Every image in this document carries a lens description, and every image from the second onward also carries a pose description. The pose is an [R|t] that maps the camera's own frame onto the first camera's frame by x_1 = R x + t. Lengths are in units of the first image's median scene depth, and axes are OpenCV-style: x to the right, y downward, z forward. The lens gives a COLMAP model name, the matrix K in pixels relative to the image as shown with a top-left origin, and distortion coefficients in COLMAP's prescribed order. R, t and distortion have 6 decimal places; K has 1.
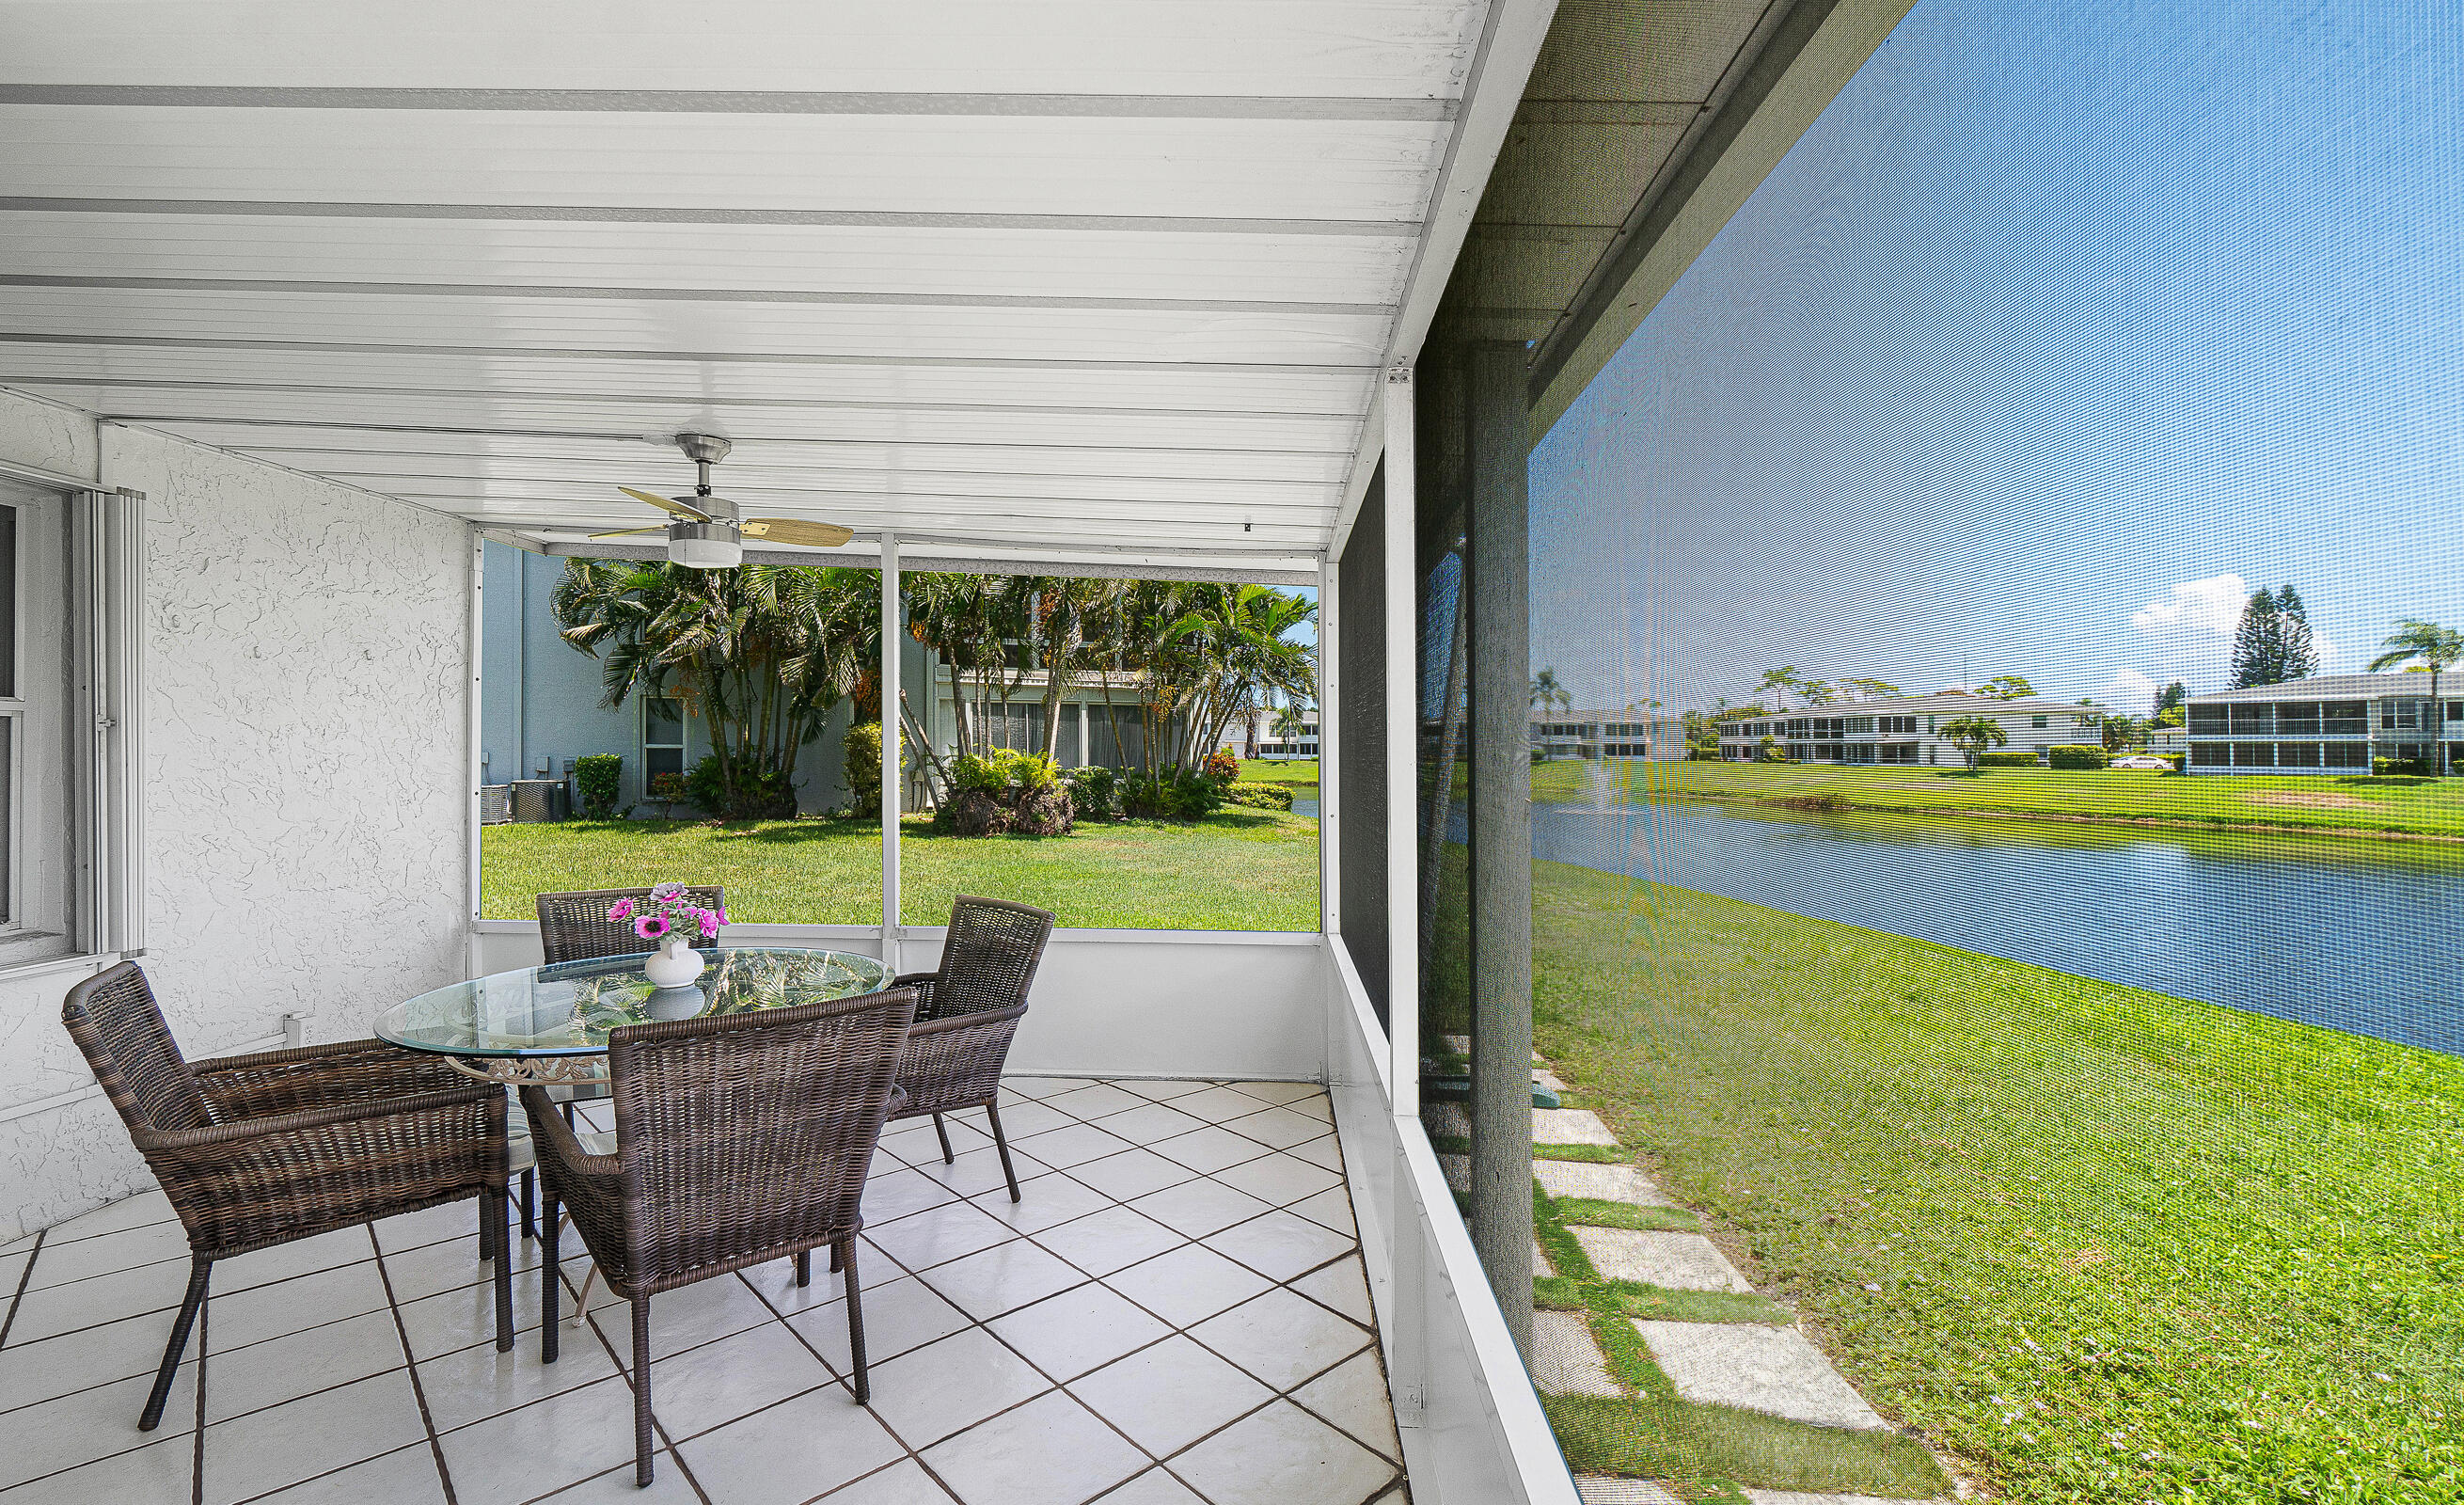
lens RADIAL K [[1099.0, 0, 1235.0], [0, 1099.0, 740.9], [0, 0, 1]] dist [-0.002552, -0.000343]
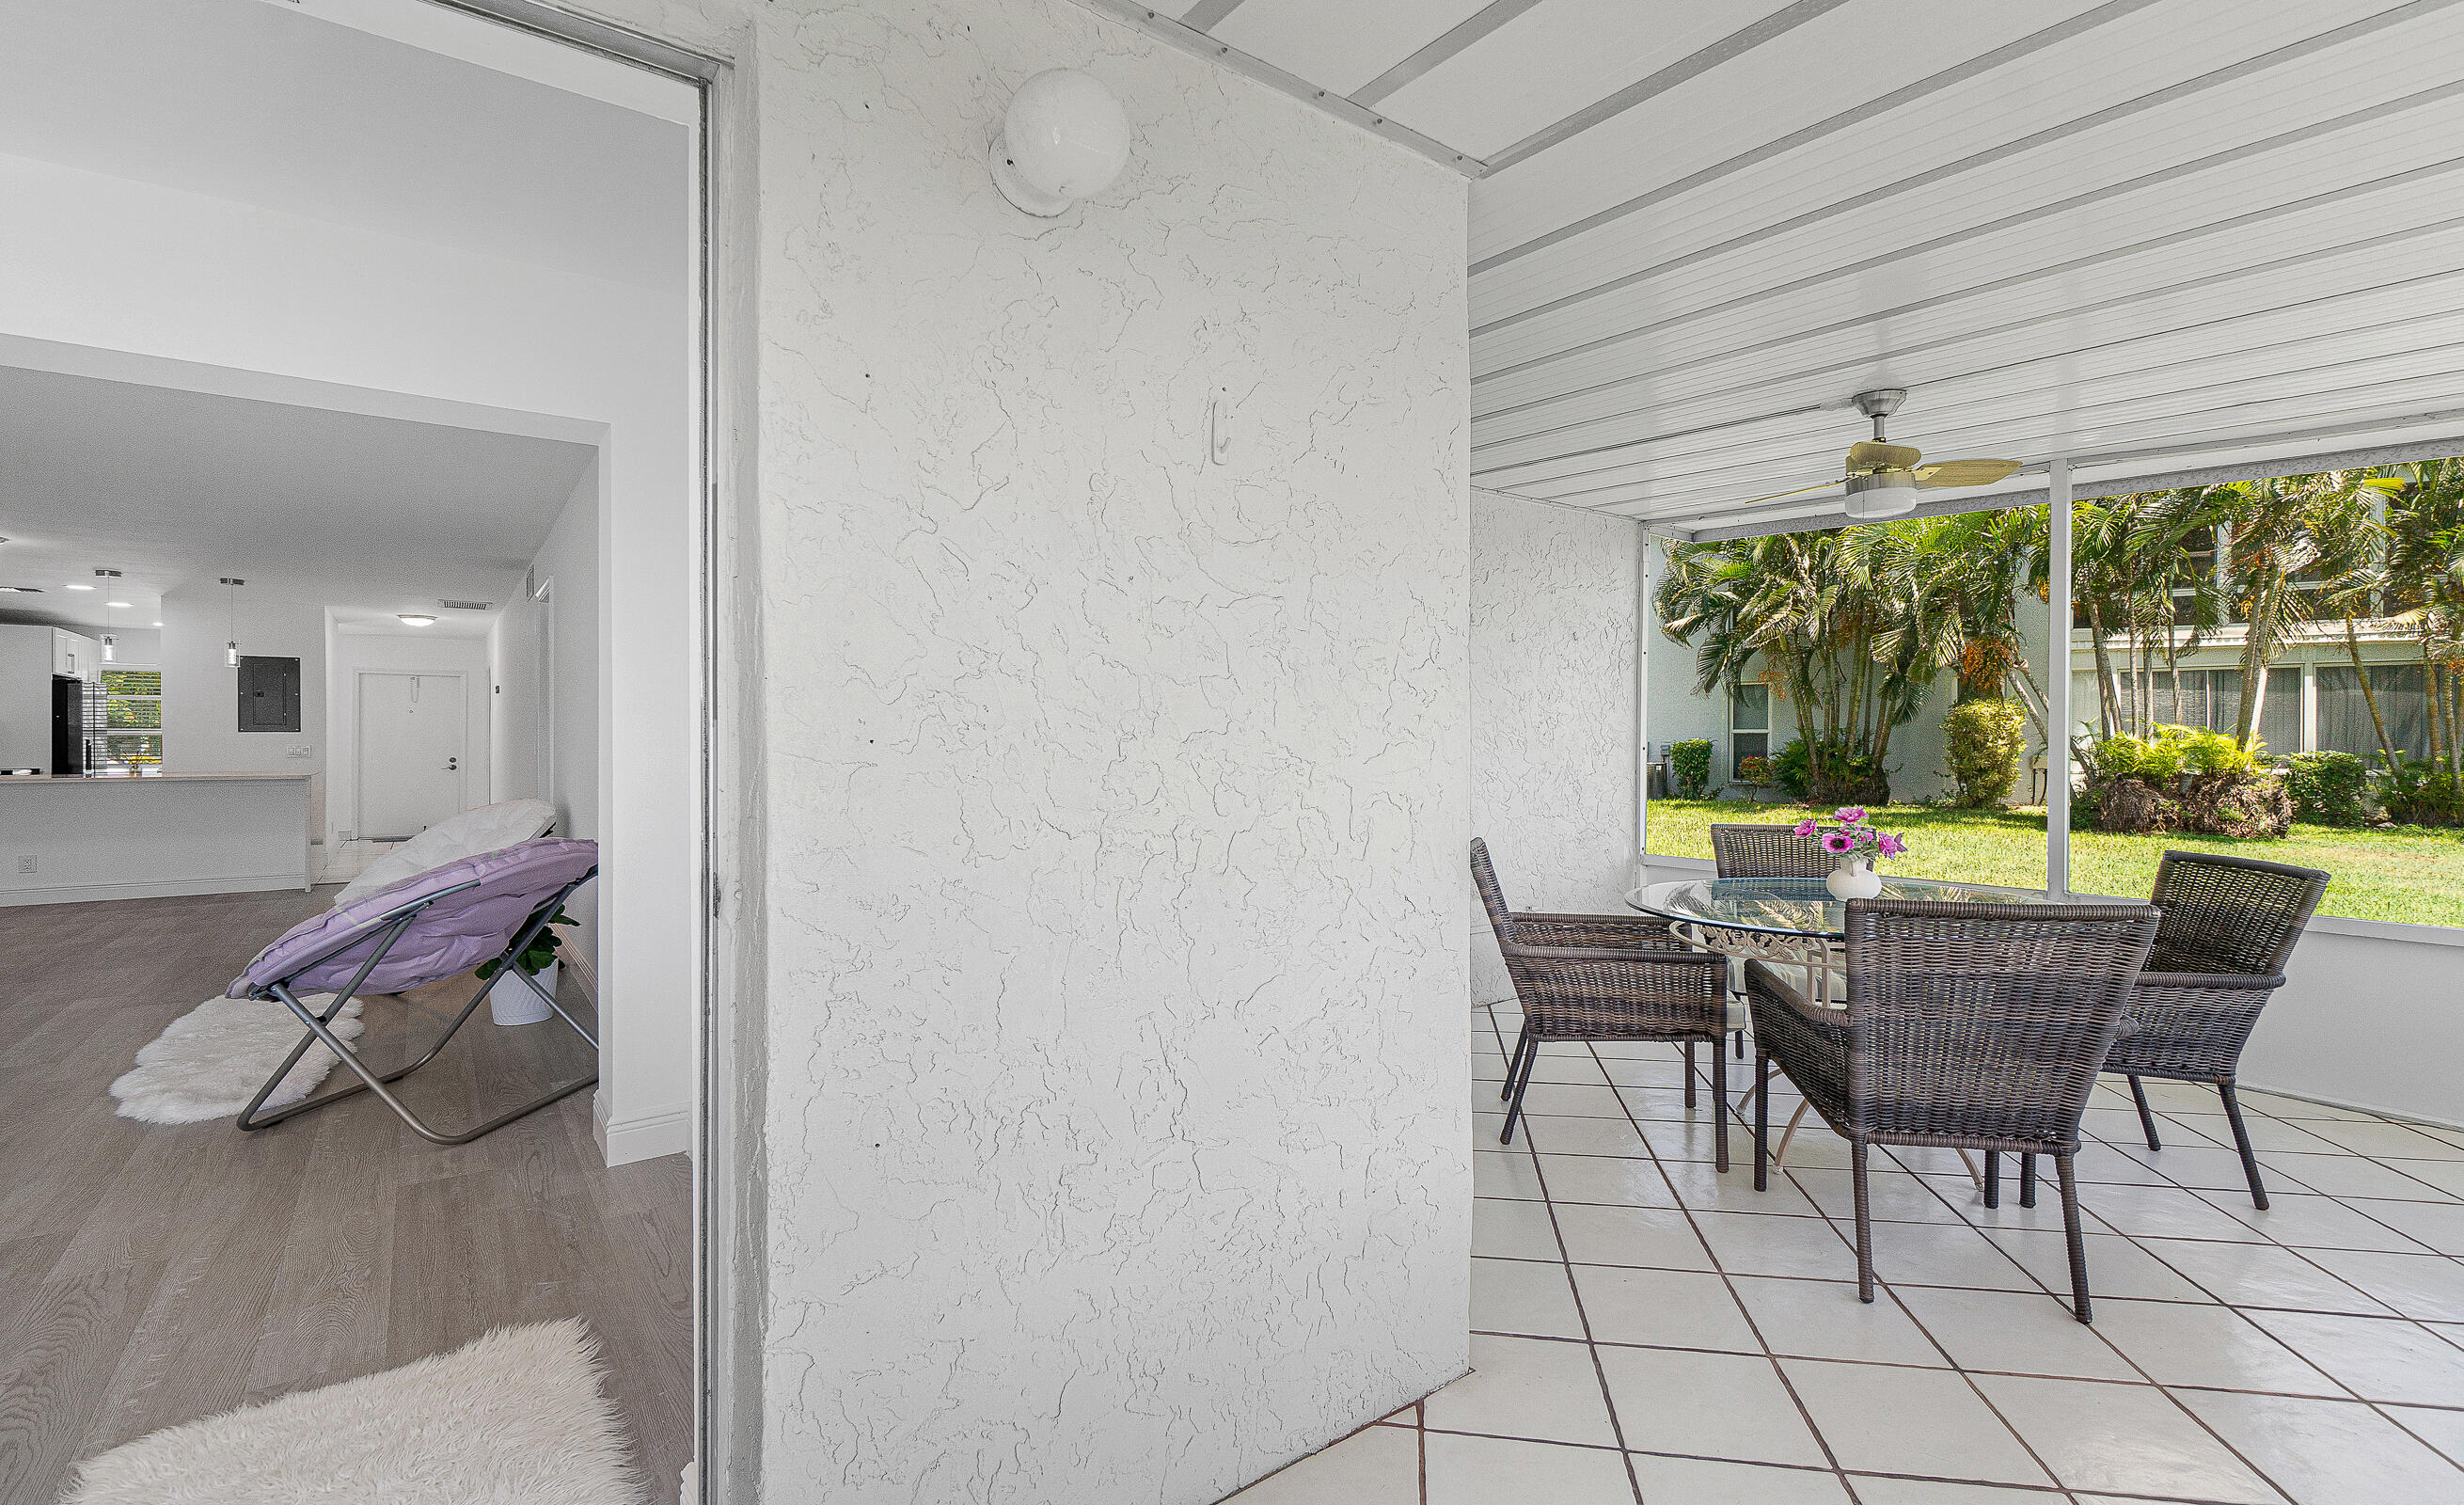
lens RADIAL K [[1111.4, 0, 1224.3], [0, 1111.4, 771.5], [0, 0, 1]] dist [-0.003212, -0.000076]
pose [[0.619726, 0.011692, -0.784731, -0.006365], [0.011964, 0.999632, 0.024342, 0.011798], [0.784727, -0.024474, 0.619358, -0.035708]]
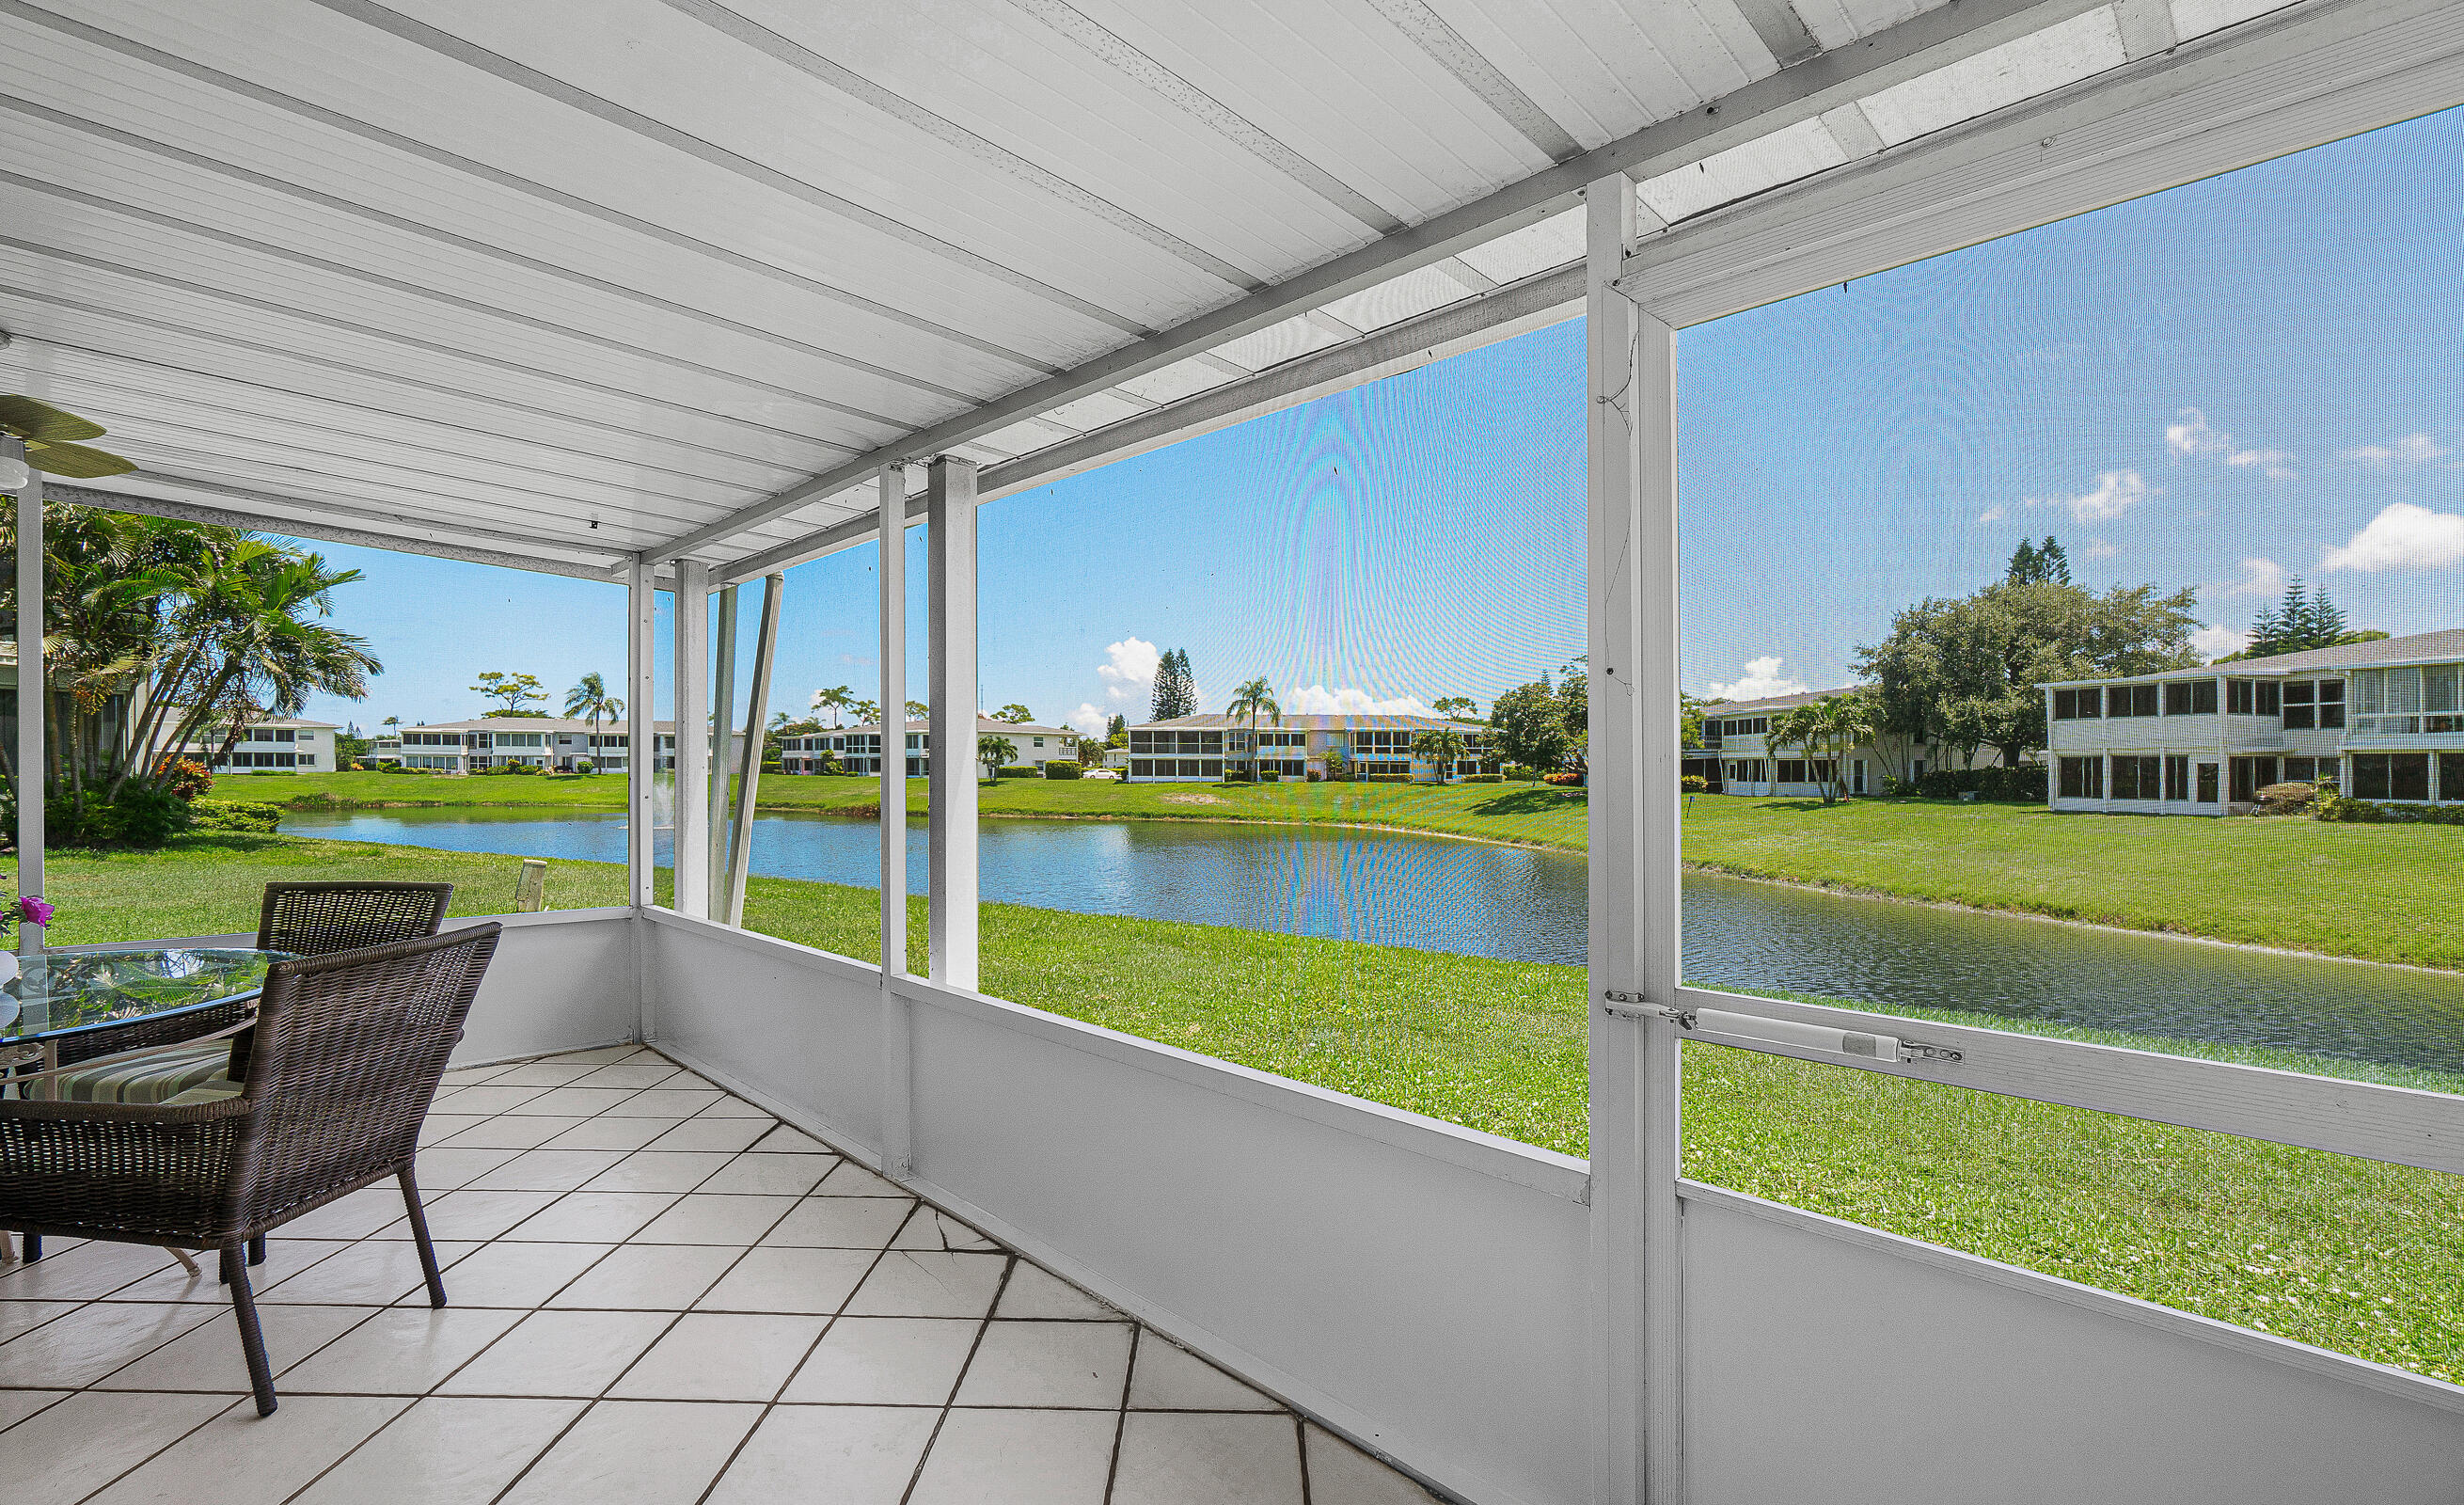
lens RADIAL K [[1111.4, 0, 1224.3], [0, 1111.4, 771.5], [0, 0, 1]] dist [-0.003212, -0.000076]
pose [[0.683553, 0.001701, 0.729899, -0.097398], [-0.010779, 0.999912, 0.007765, 0.008288], [-0.729821, -0.013175, 0.683511, -0.050930]]
